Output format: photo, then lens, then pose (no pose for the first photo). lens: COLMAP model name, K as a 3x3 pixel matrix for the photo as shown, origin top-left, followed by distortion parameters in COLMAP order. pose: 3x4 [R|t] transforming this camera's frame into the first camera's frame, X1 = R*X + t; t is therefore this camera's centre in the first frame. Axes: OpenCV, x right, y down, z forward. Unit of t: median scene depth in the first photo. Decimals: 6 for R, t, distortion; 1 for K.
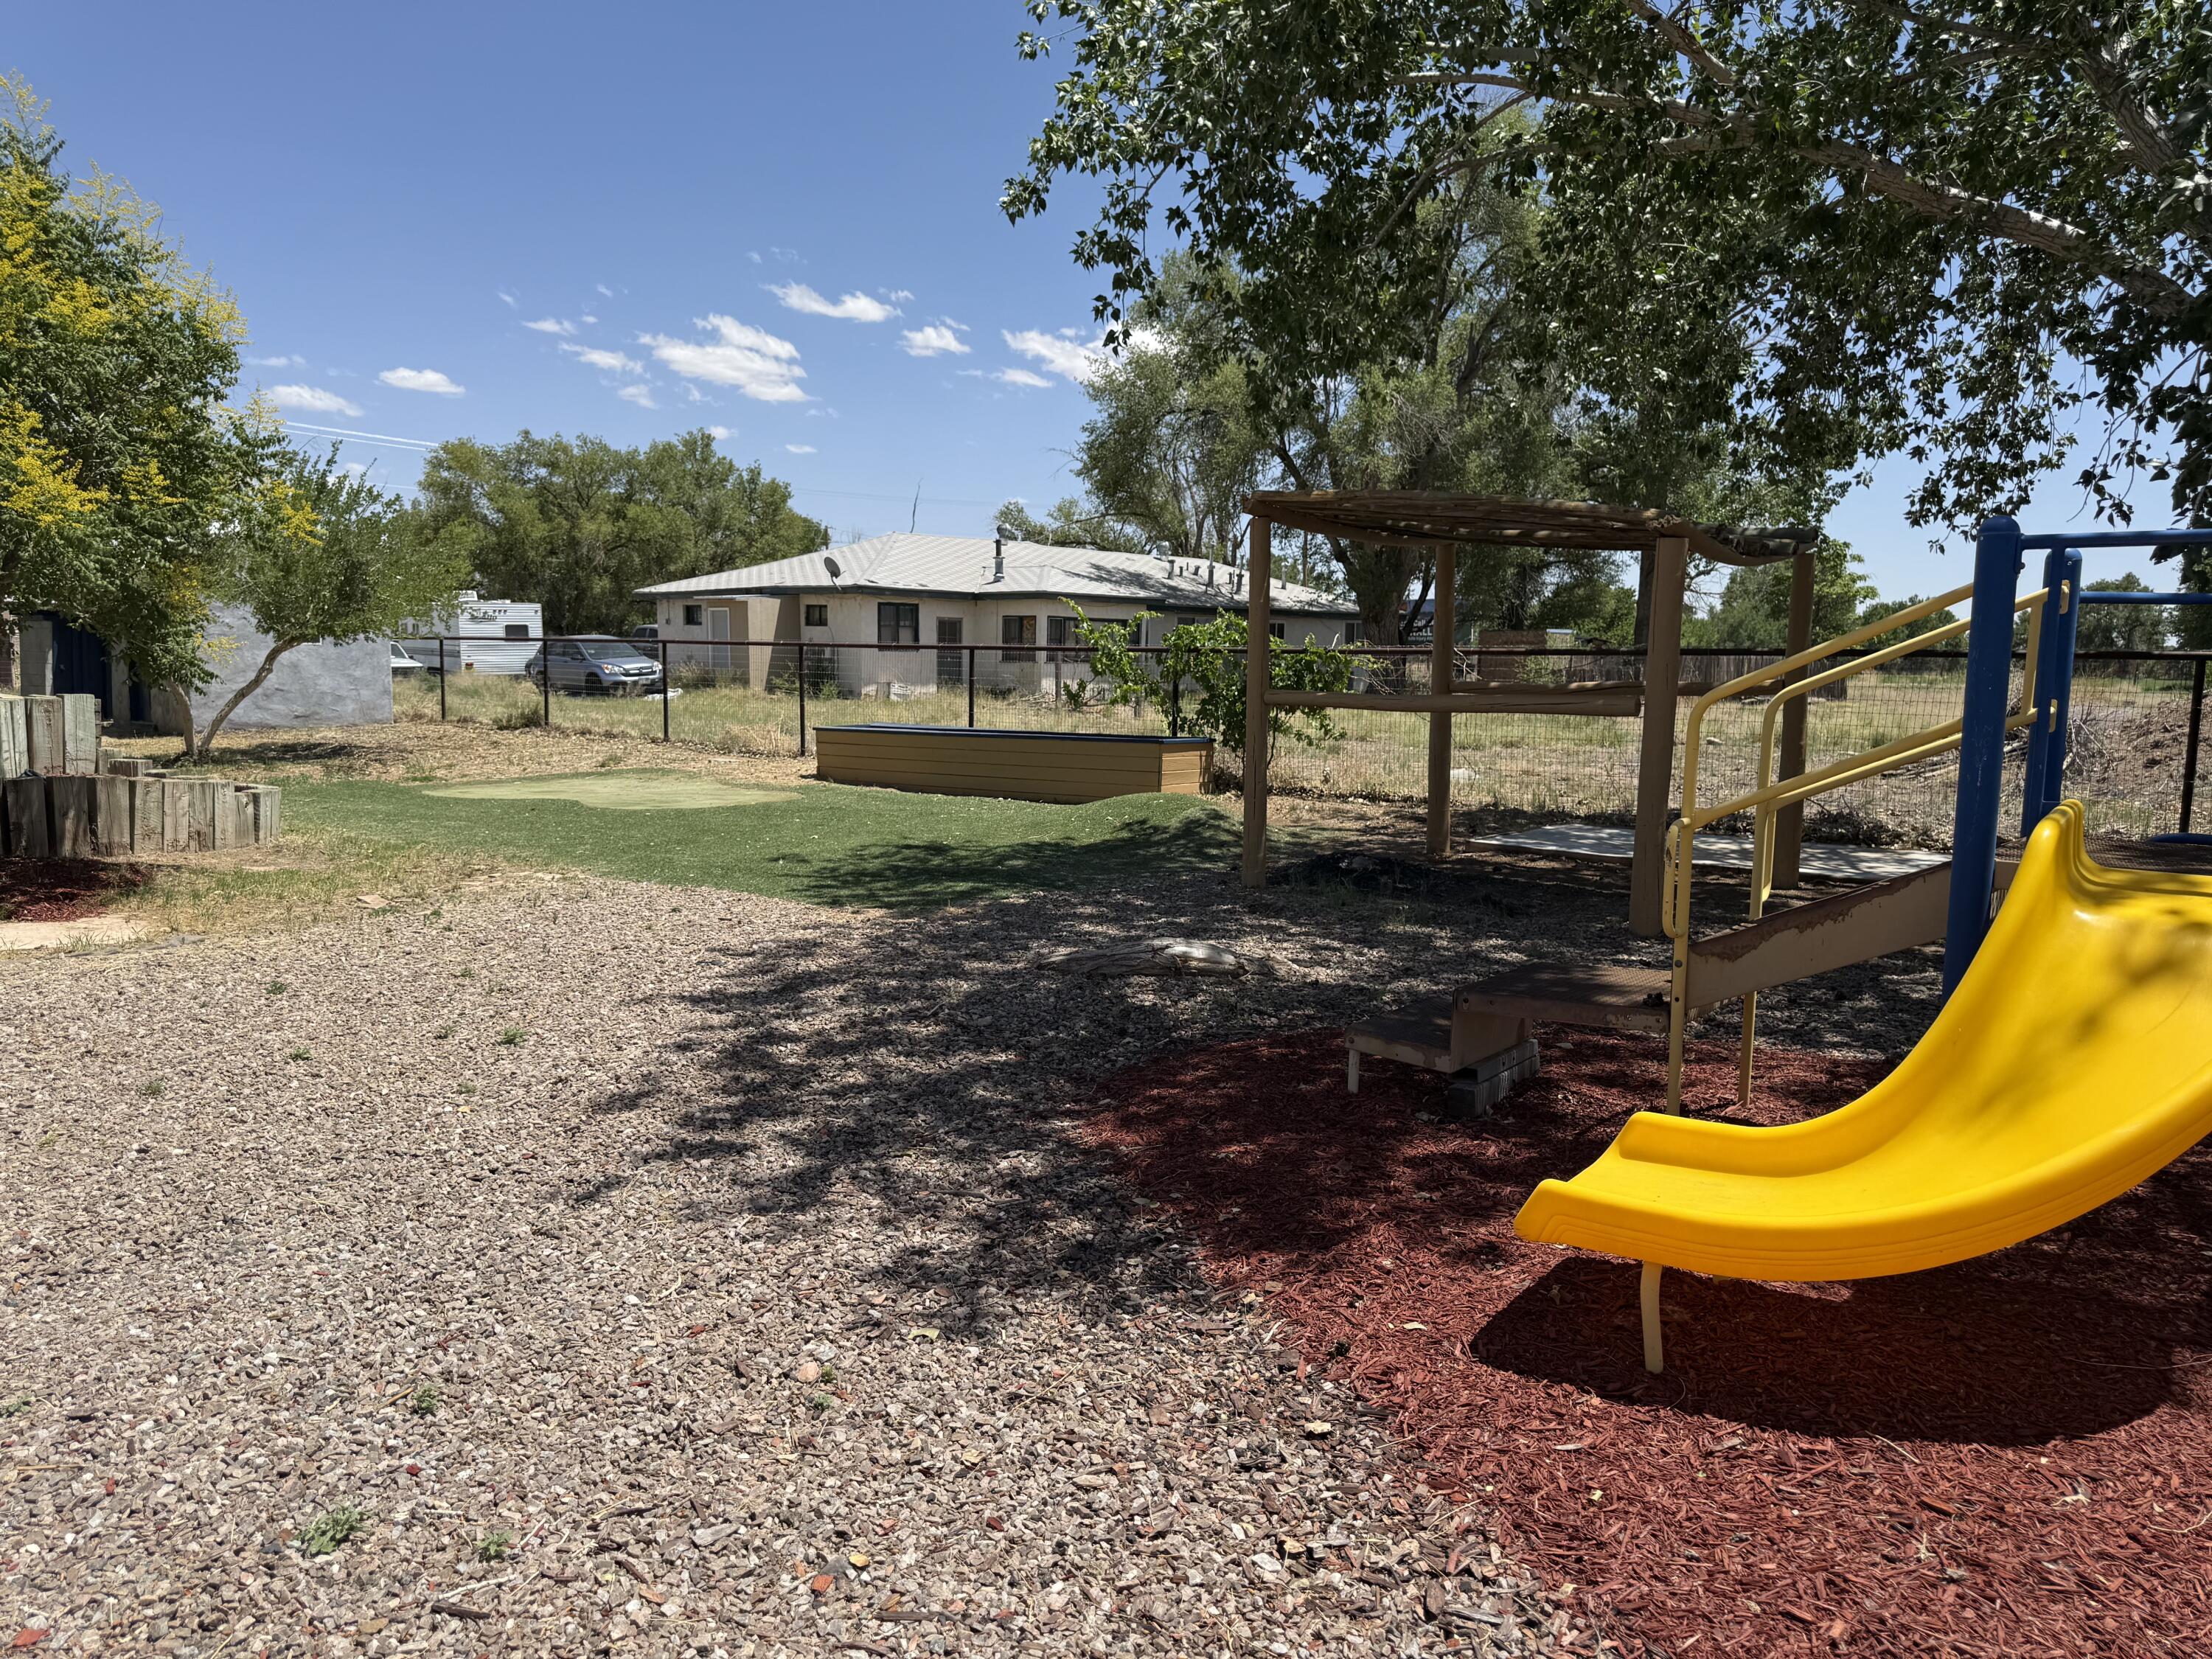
lens RADIAL K [[1627.2, 0, 1111.9], [0, 1627.2, 833.2], [0, 0, 1]] dist [-0.000494, -0.007140]
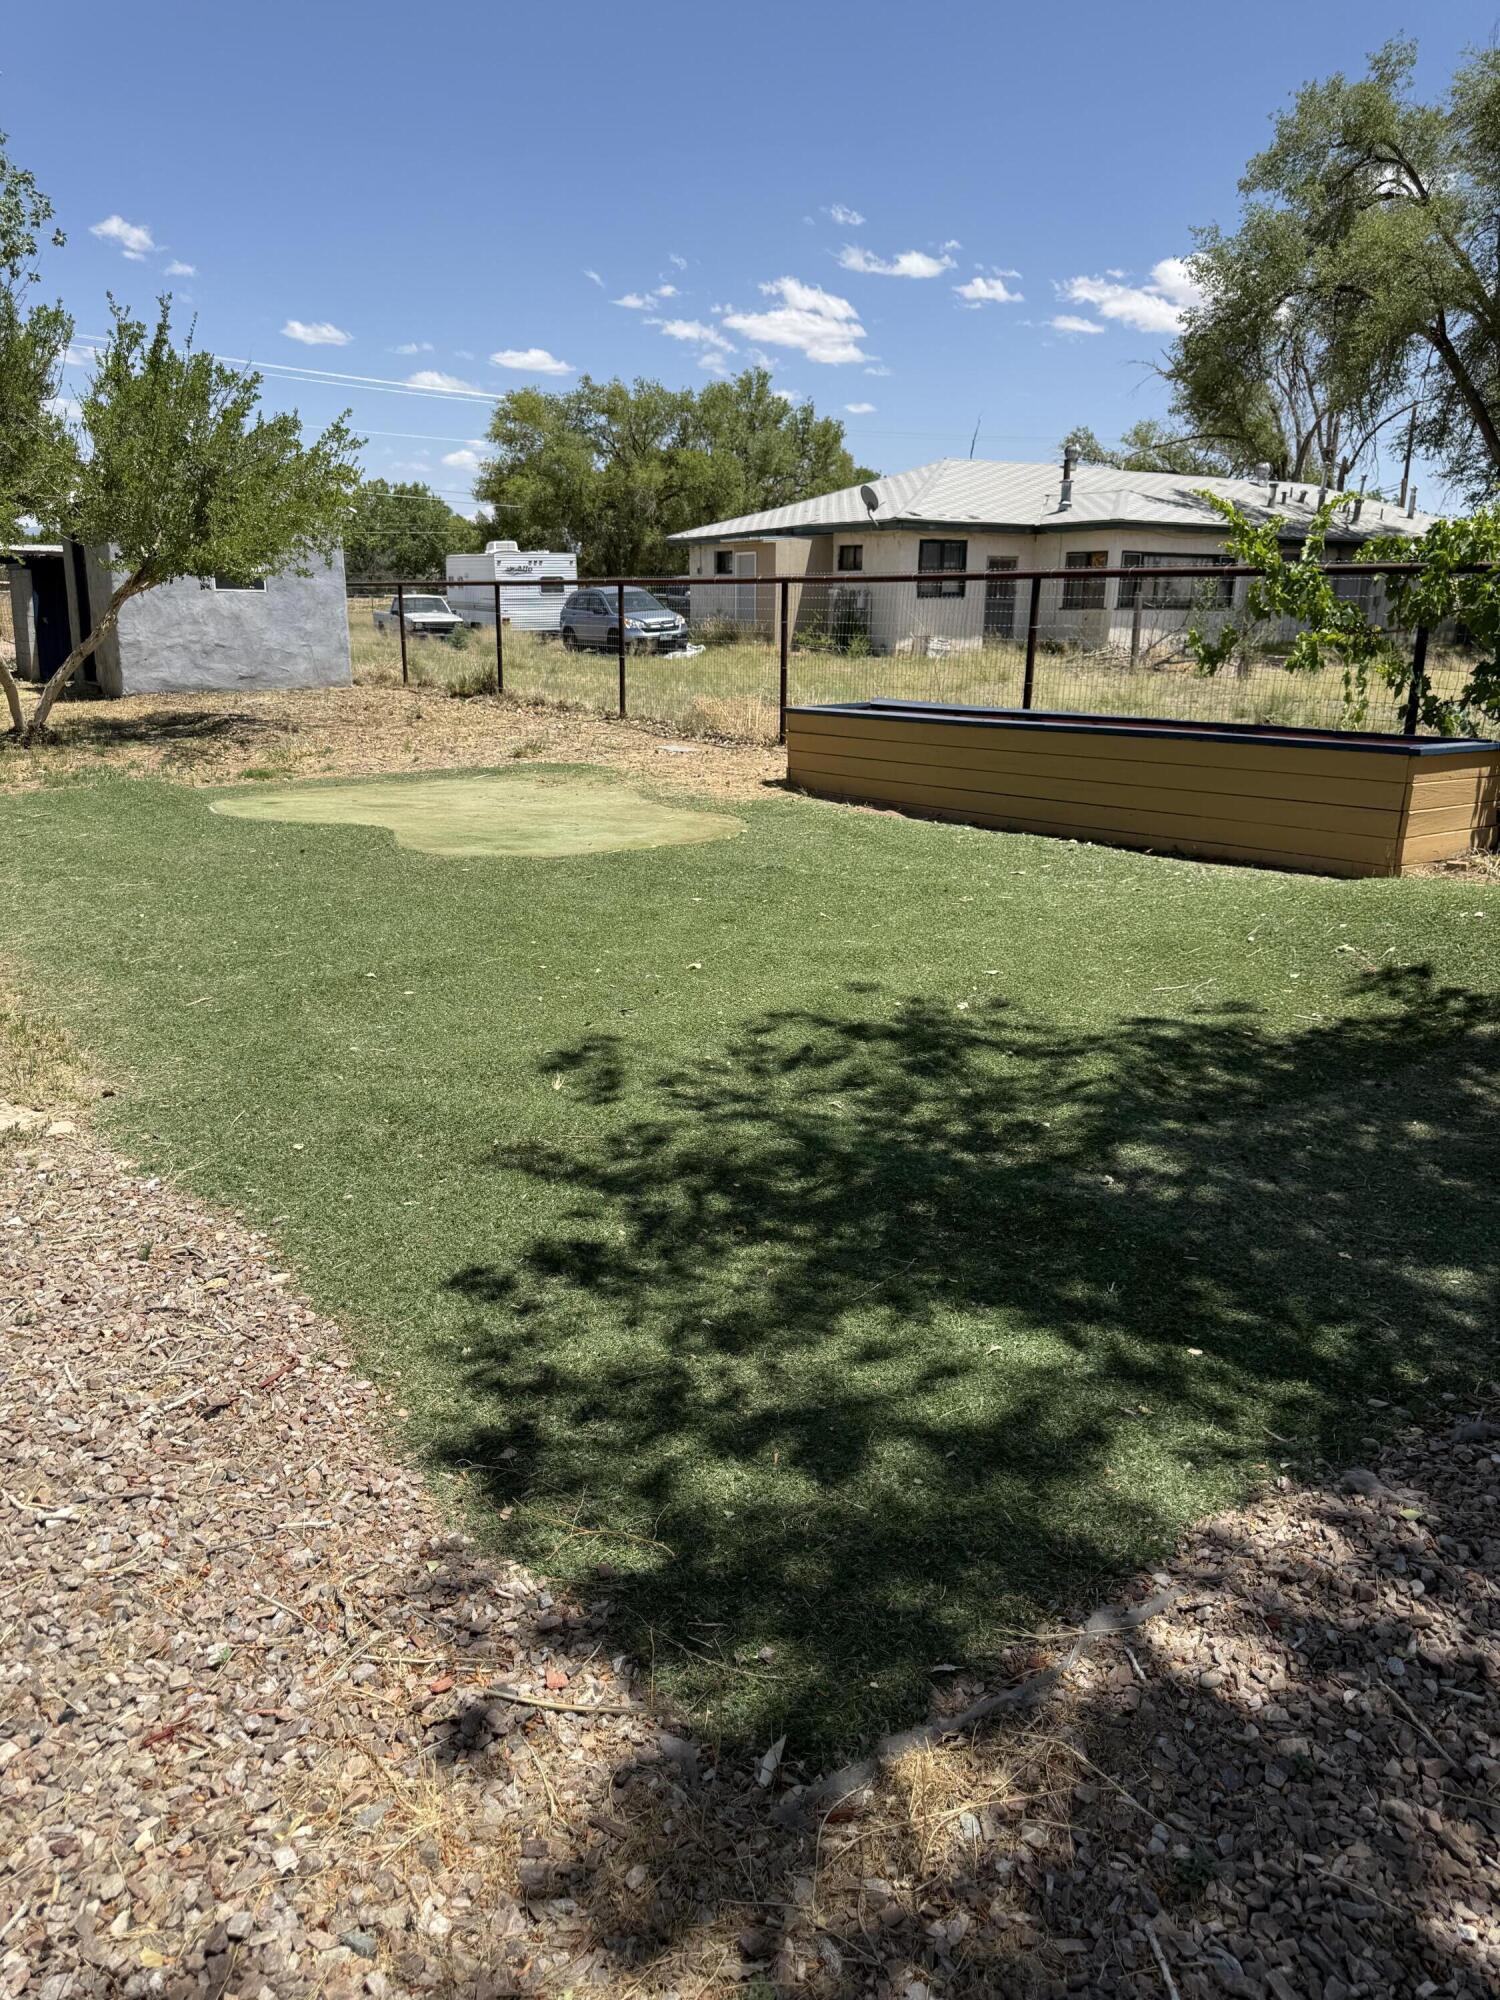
lens RADIAL K [[1563.6, 0, 677.3], [0, 1563.6, 1091.3], [0, 0, 1]] dist [0.185610, -0.449093]
pose [[0.958031, 0.074739, -0.276750, -0.010110], [-0.022107, 0.981802, 0.188618, -0.009301], [0.285811, -0.174583, 0.942249, 0.102479]]
